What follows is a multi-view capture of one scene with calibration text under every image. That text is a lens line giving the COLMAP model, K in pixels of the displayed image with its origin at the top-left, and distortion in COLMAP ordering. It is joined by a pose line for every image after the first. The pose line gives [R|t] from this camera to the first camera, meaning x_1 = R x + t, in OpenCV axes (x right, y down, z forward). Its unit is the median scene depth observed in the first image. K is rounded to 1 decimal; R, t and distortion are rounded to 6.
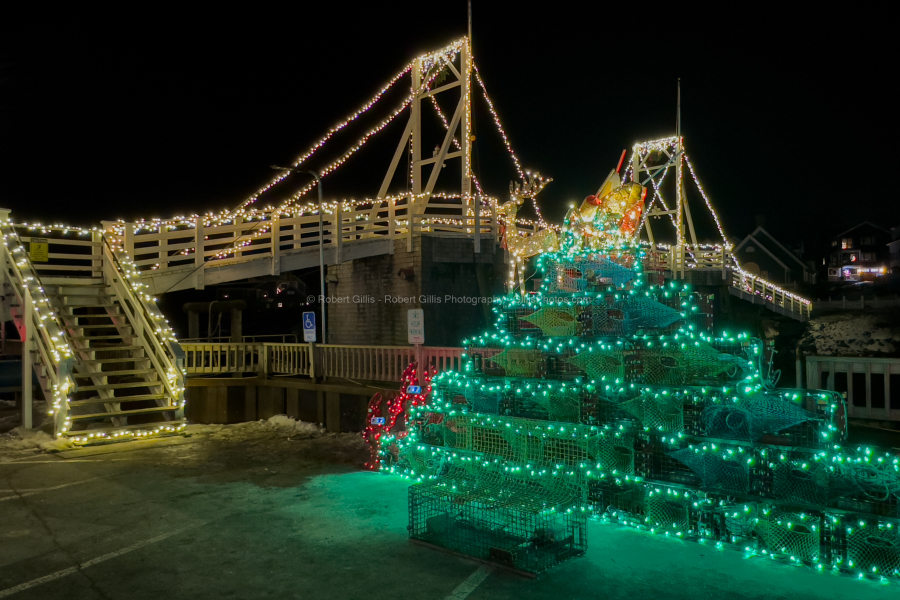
lens RADIAL K [[840.9, 0, 447.4], [0, 840.9, 303.7], [0, 0, 1]] dist [-0.010245, 0.079739]
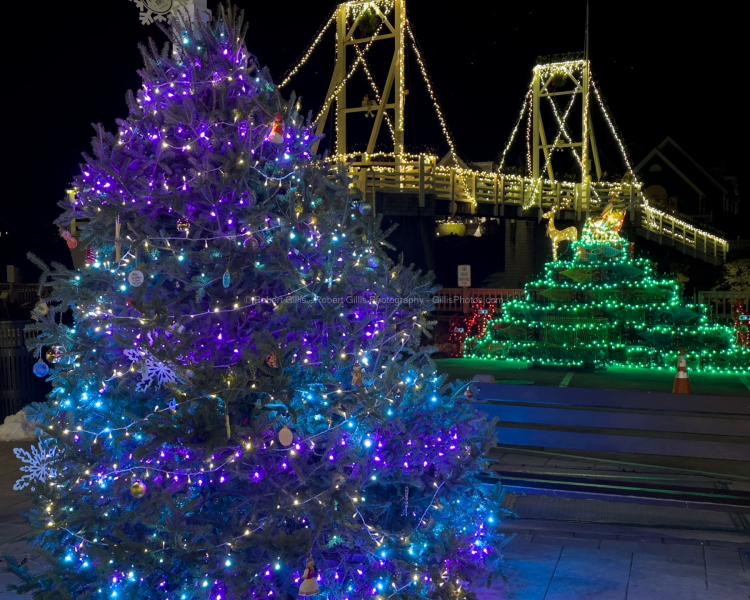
lens RADIAL K [[1138.5, 0, 344.0], [0, 1138.5, 321.4], [0, 0, 1]] dist [0.100486, 0.000000]
pose [[0.996516, -0.000734, 0.083397, -0.646204], [-0.005336, 0.997351, 0.072541, -0.062046], [-0.083229, -0.072733, 0.993873, -1.656582]]
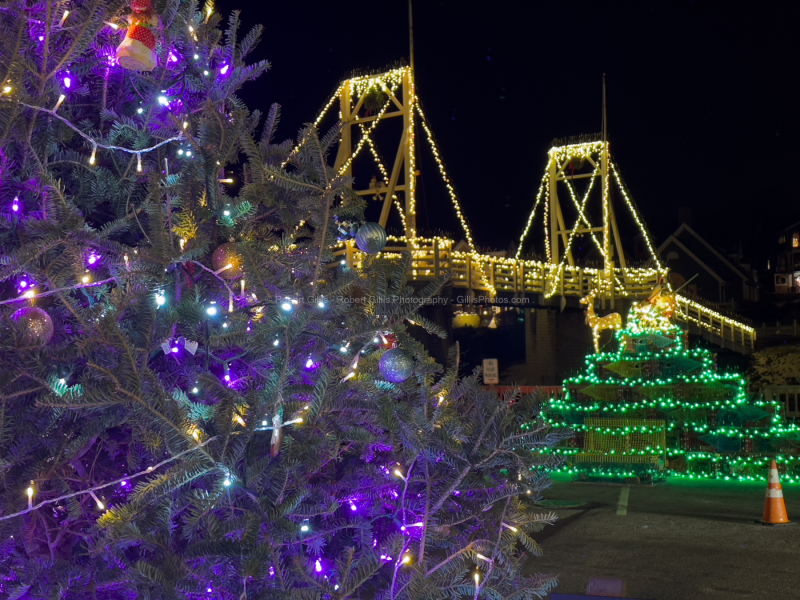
lens RADIAL K [[1196.0, 0, 400.7], [0, 1196.0, 302.4], [0, 0, 1]] dist [0.060608, 0.000000]
pose [[0.992383, -0.009875, 0.122795, -0.615764], [0.013036, 0.999603, -0.024969, -0.058025], [-0.122500, 0.026380, 0.992118, -1.365726]]
